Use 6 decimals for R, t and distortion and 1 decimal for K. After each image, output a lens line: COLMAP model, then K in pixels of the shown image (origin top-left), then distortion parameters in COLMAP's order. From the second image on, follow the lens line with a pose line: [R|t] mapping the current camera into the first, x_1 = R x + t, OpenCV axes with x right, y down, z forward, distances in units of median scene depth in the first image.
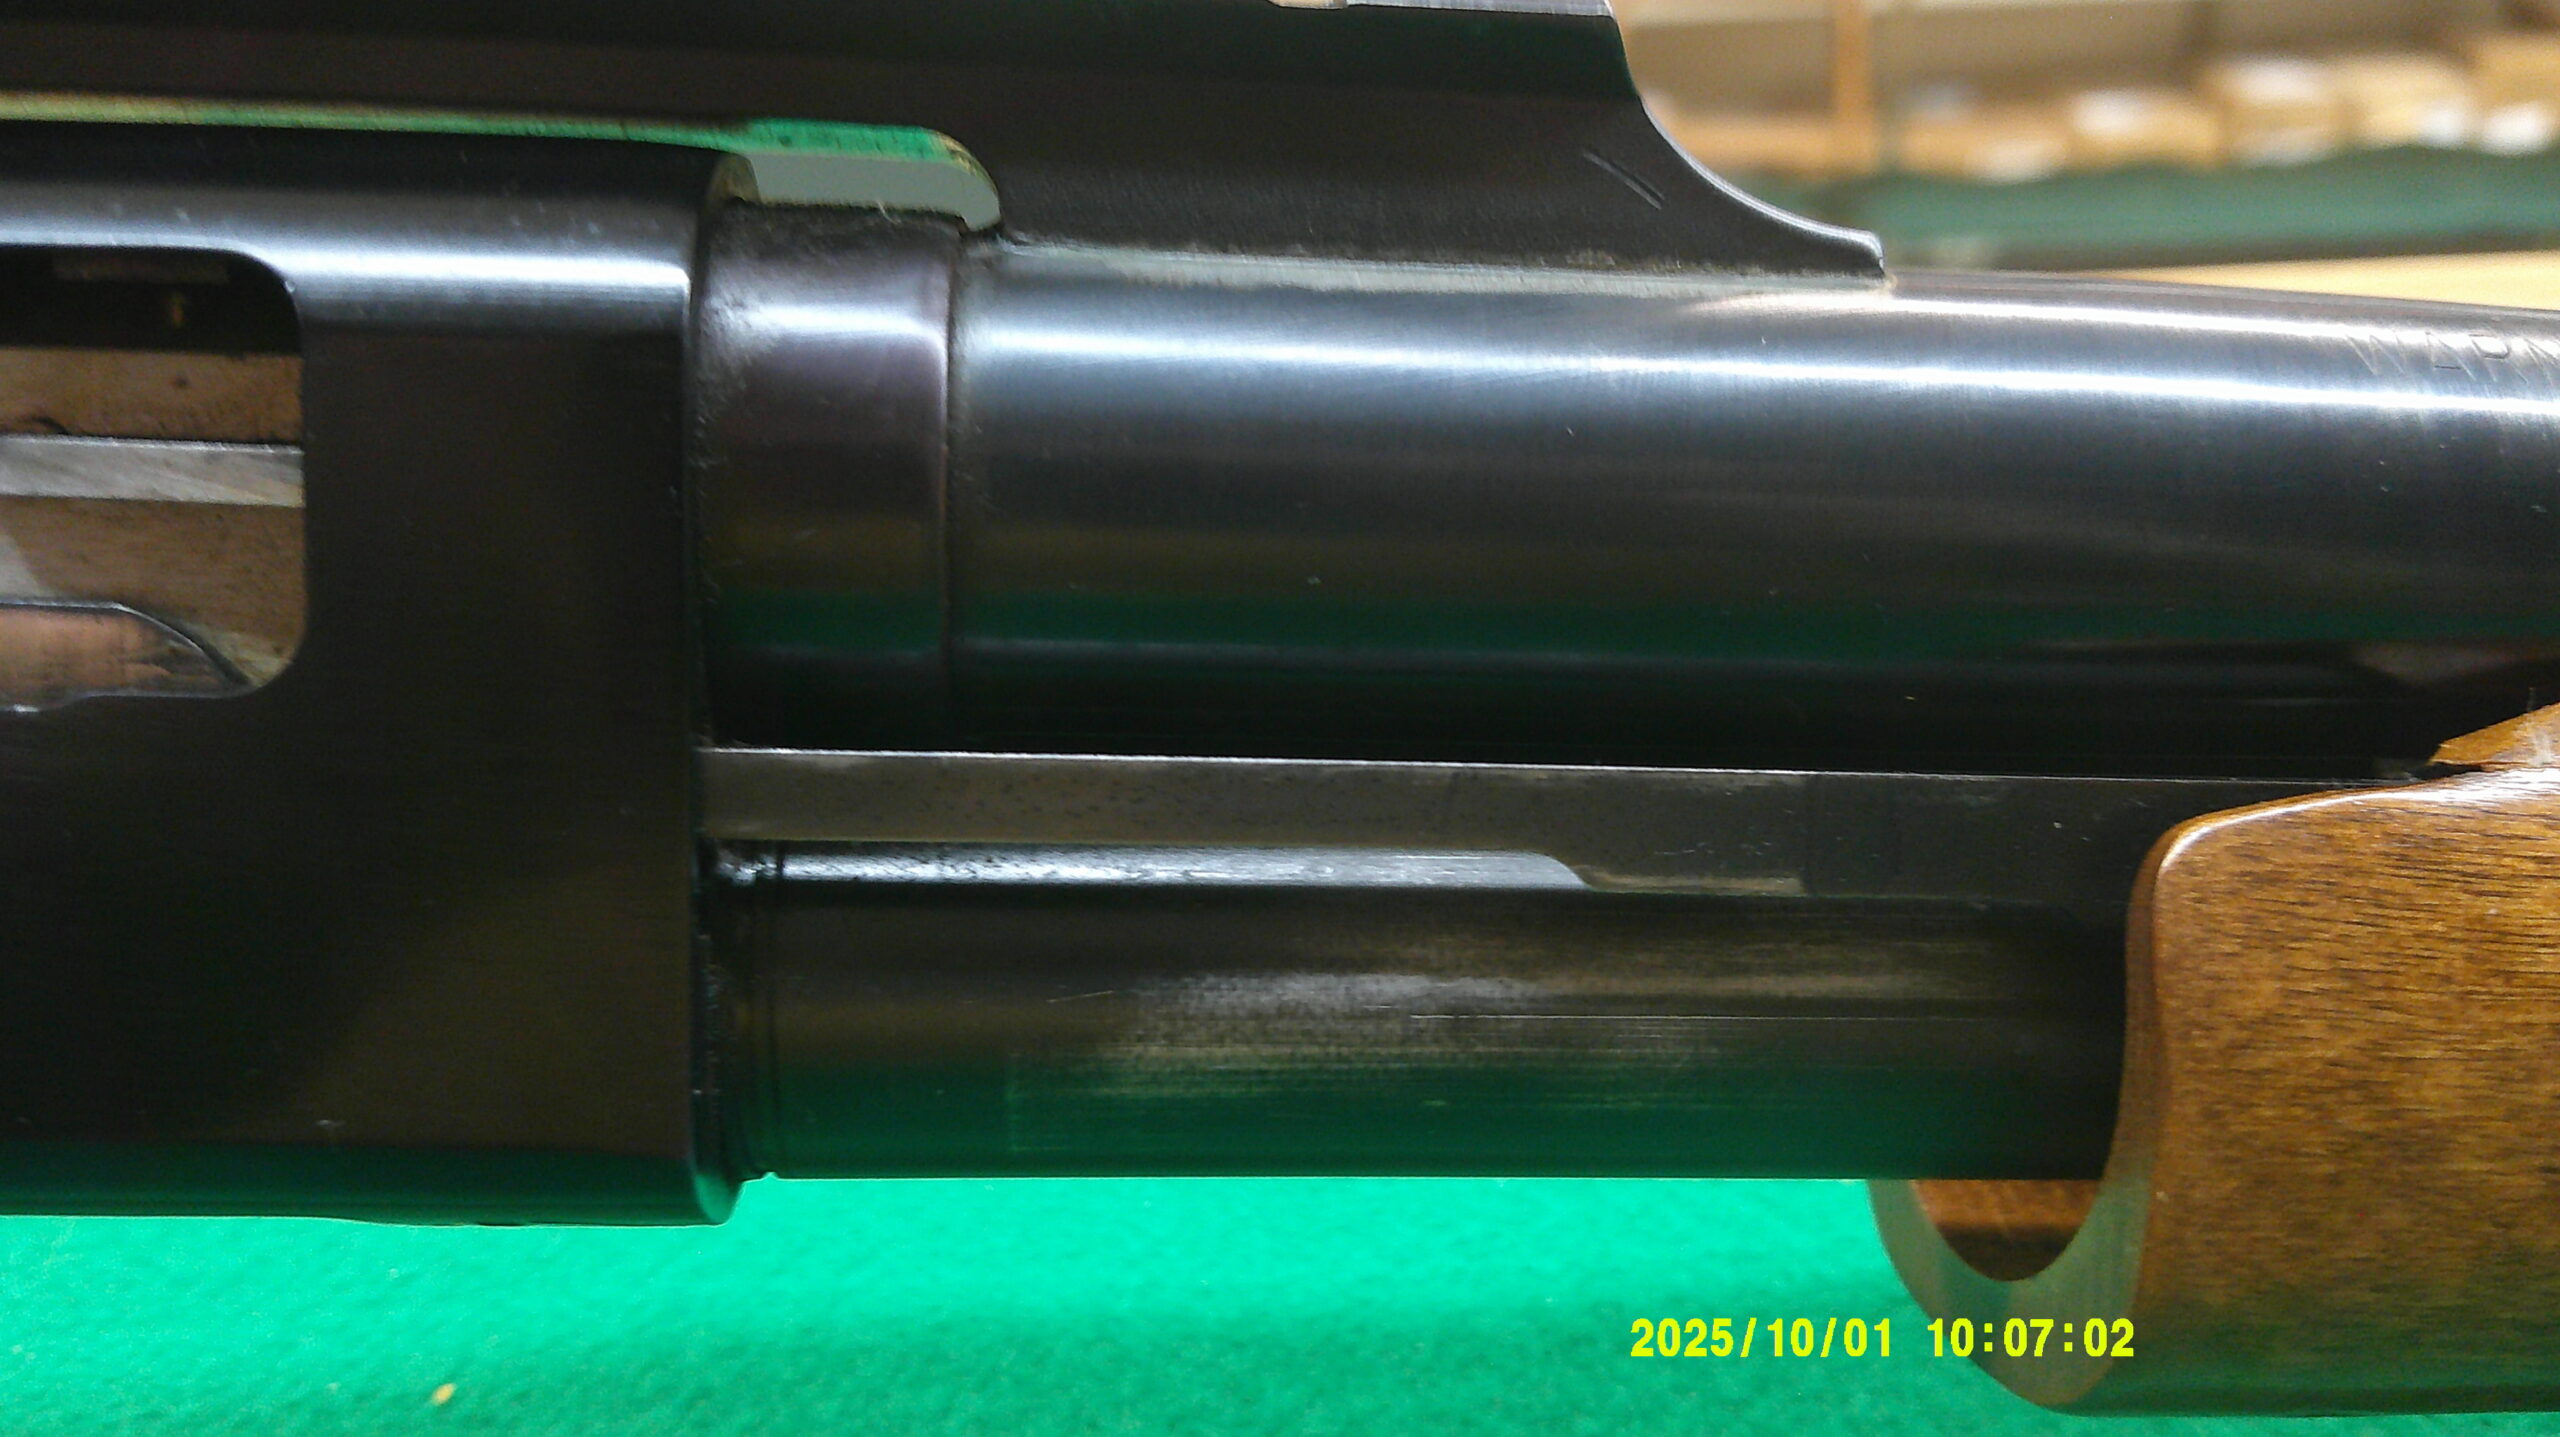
lens RADIAL K [[2063.1, 0, 1317.1], [0, 2063.1, 717.9], [0, 0, 1]] dist [0.063337, -0.137950]
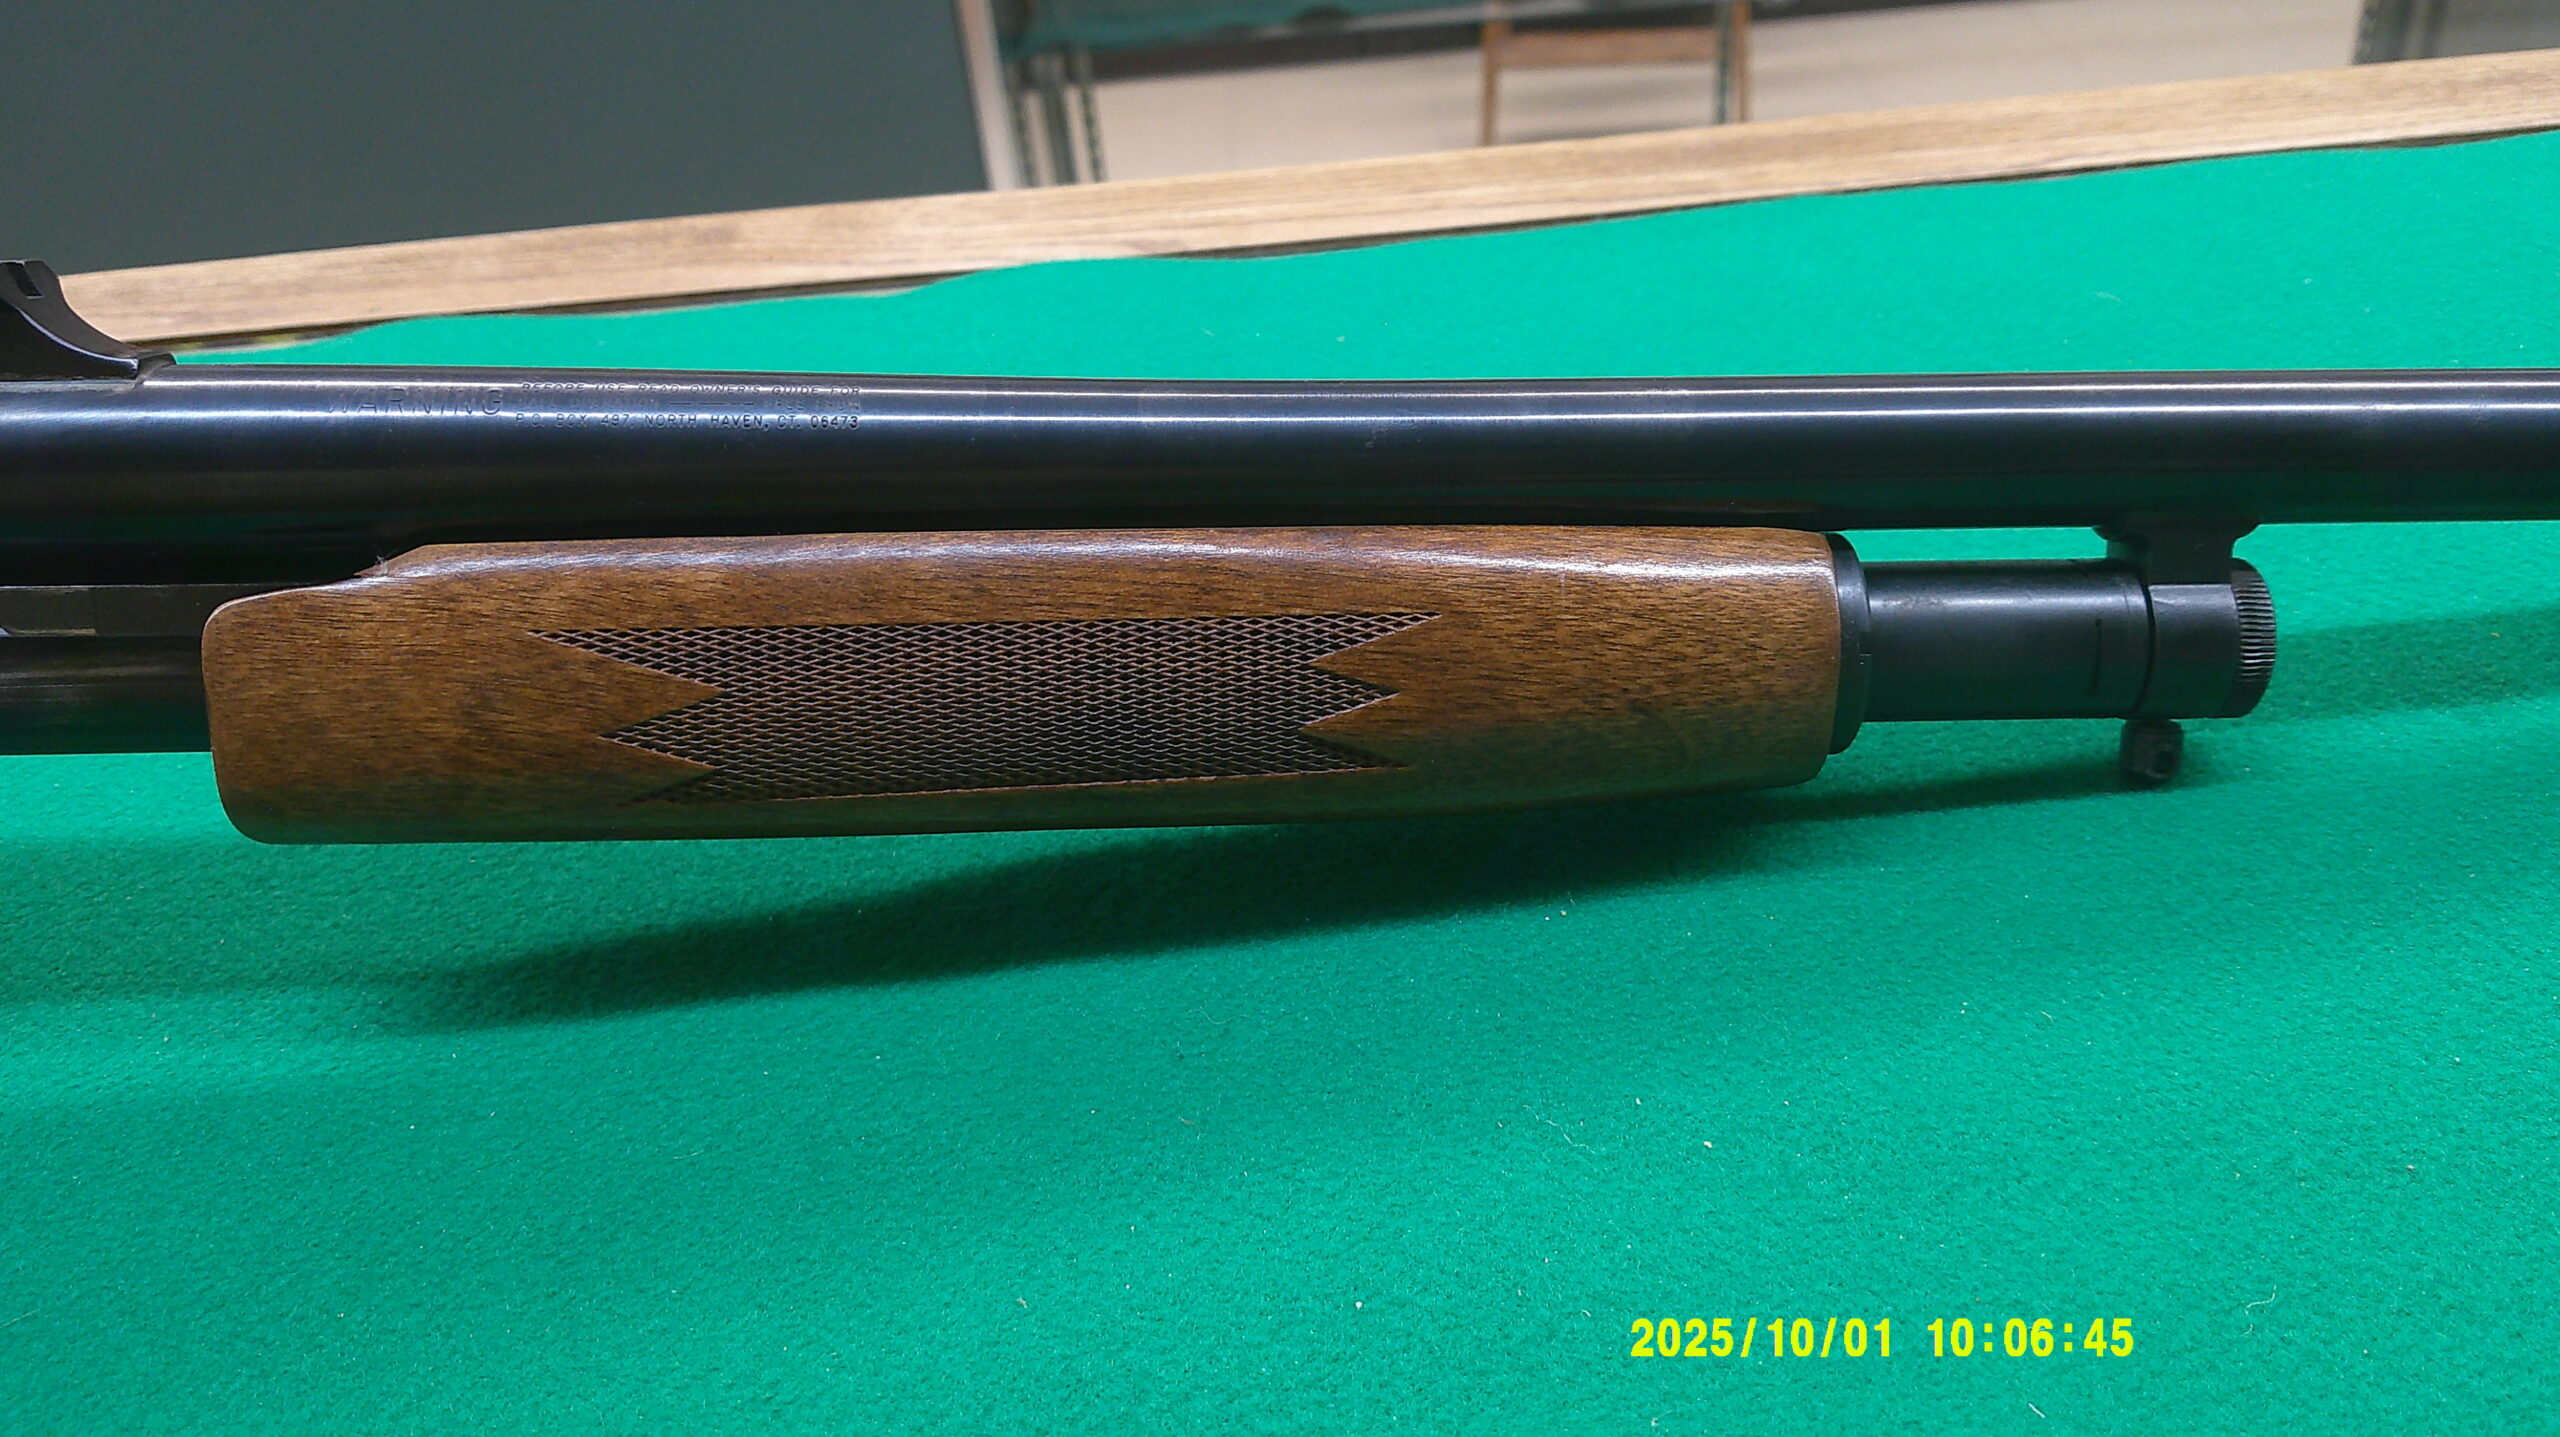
lens RADIAL K [[1986.5, 0, 1280.0], [0, 1986.5, 718.5], [0, 0, 1]] dist [0.049334, -0.107686]
pose [[0.998740, -0.022794, -0.044698, 1.754070], [0.028965, 0.989346, 0.142671, -0.115483], [0.040970, -0.143786, 0.988760, -1.319760]]
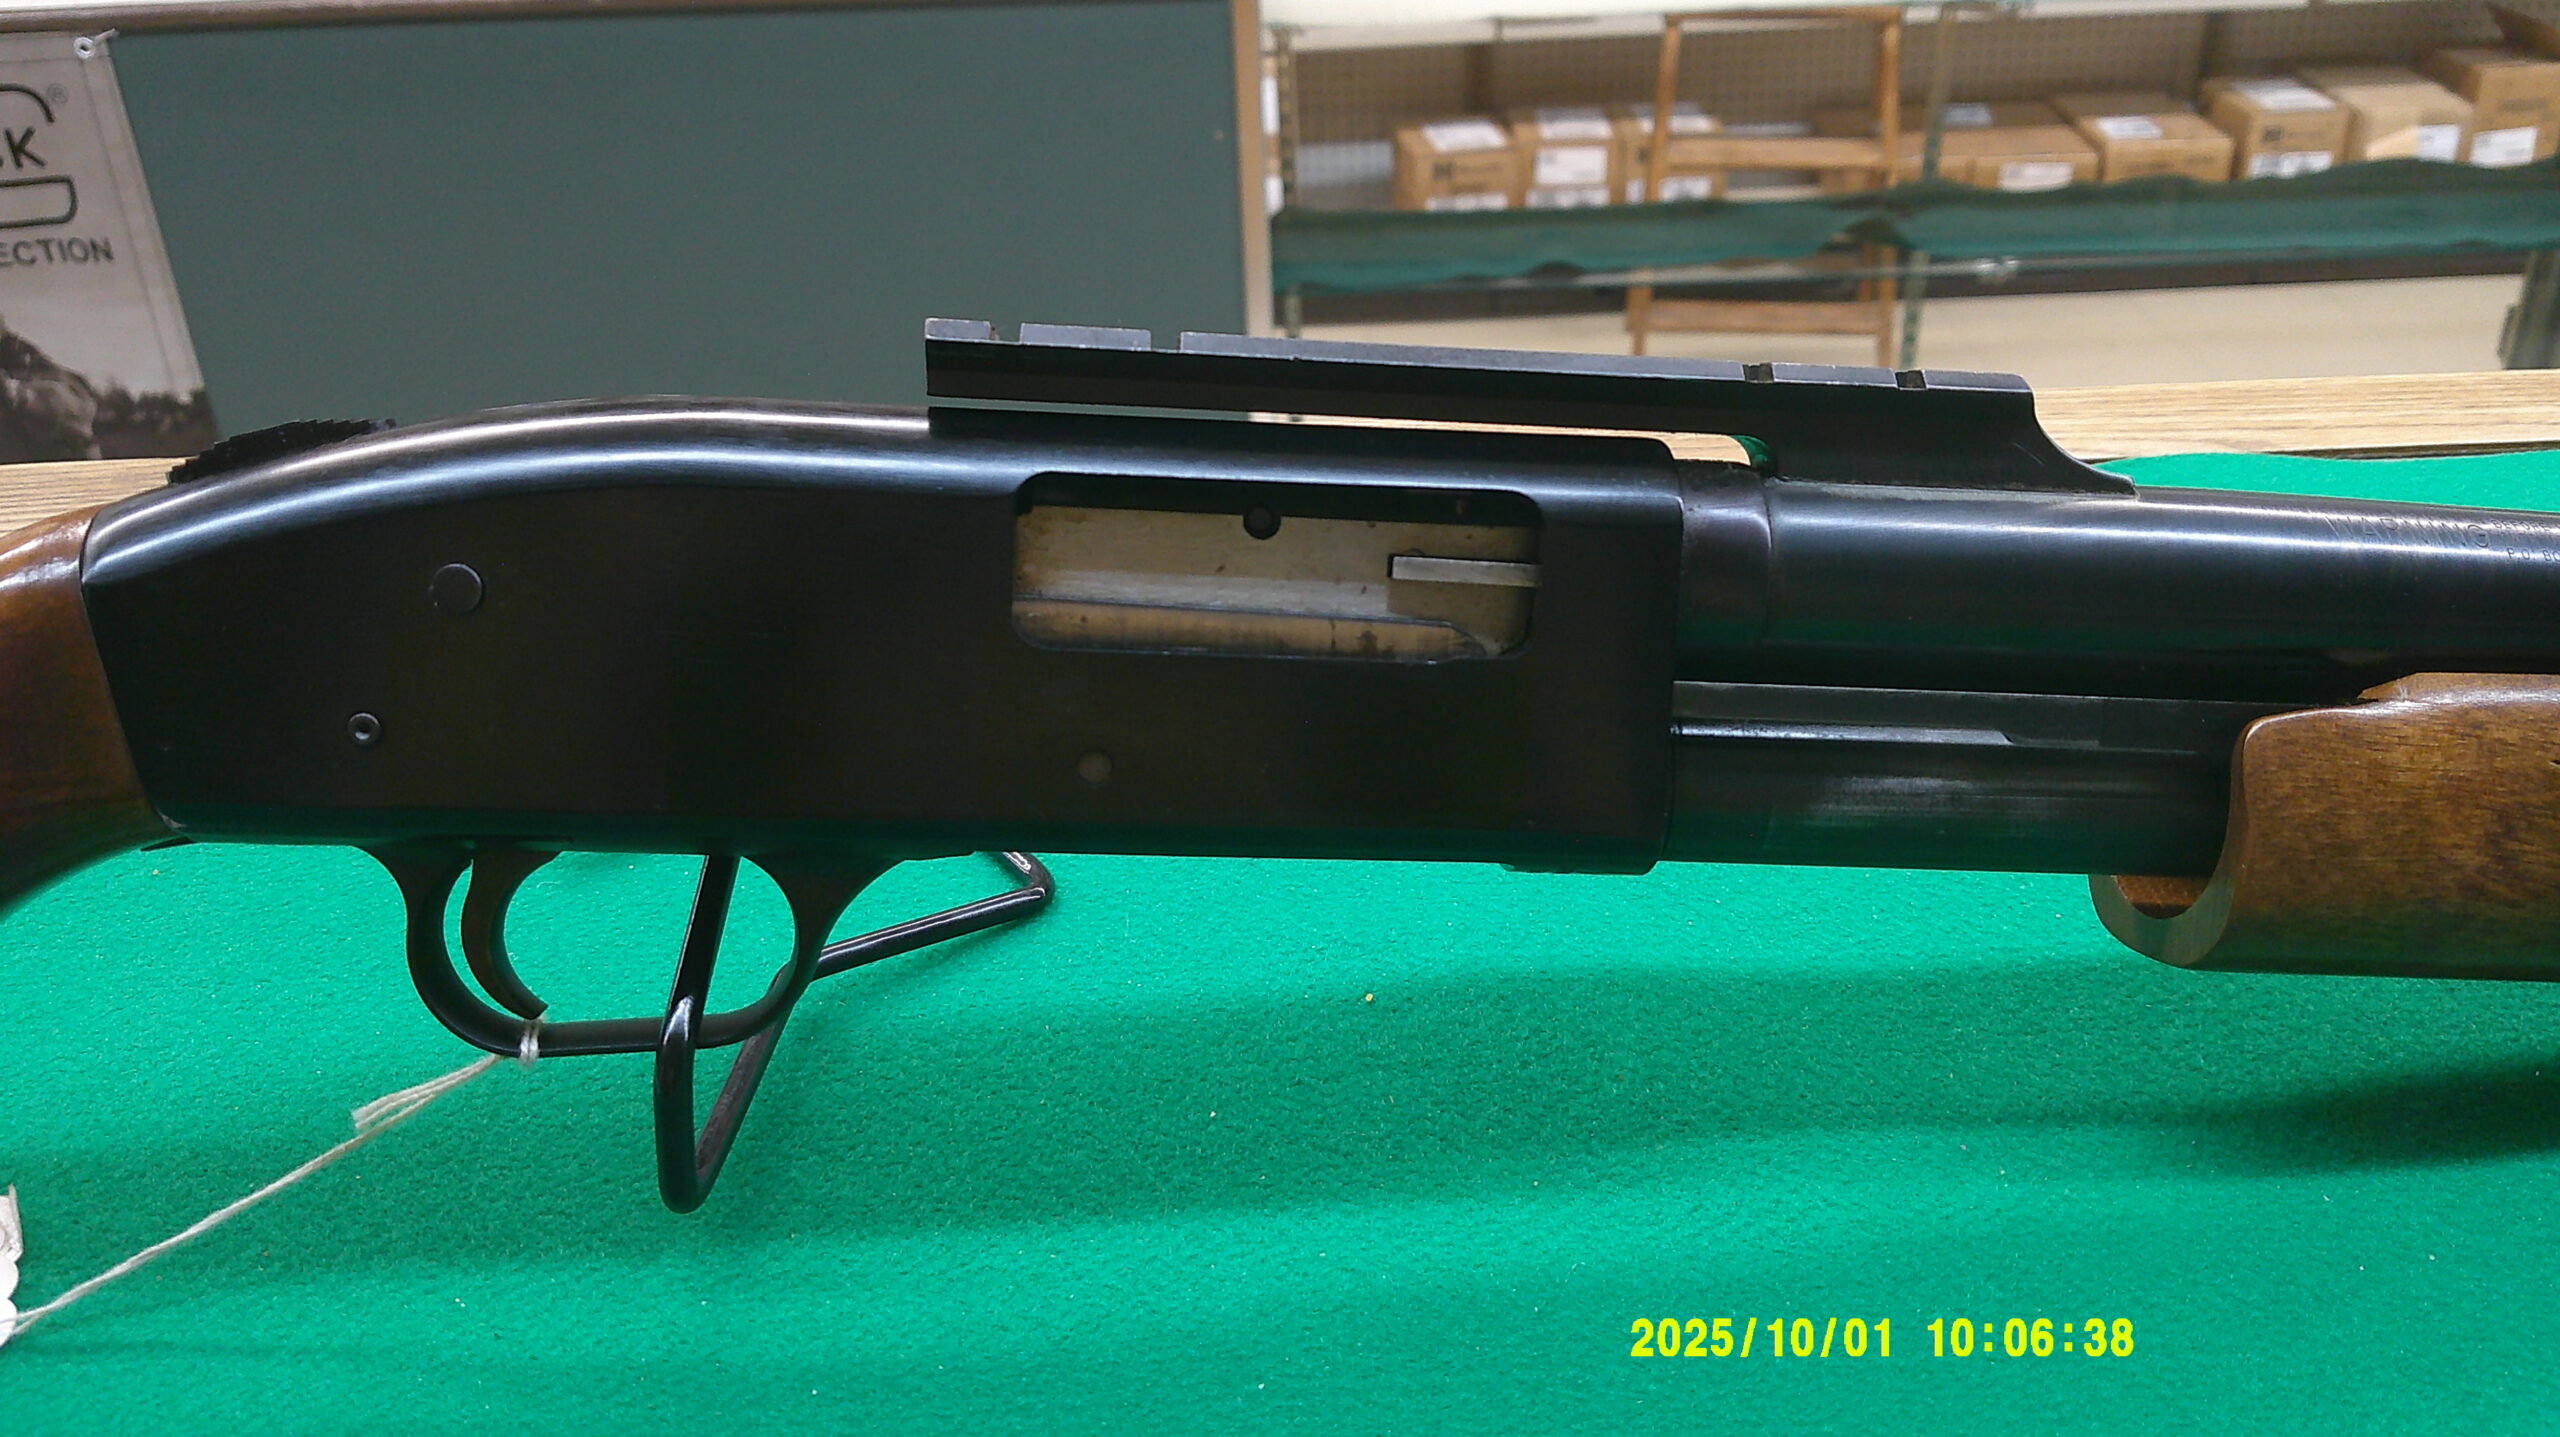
lens RADIAL K [[1986.5, 0, 1280.0], [0, 1986.5, 718.5], [0, 0, 1]] dist [0.049334, -0.107686]
pose [[0.999575, 0.014950, -0.025035, -0.677239], [-0.014404, 0.999658, 0.021837, 0.012877], [0.025353, -0.021467, 0.999448, -1.393719]]
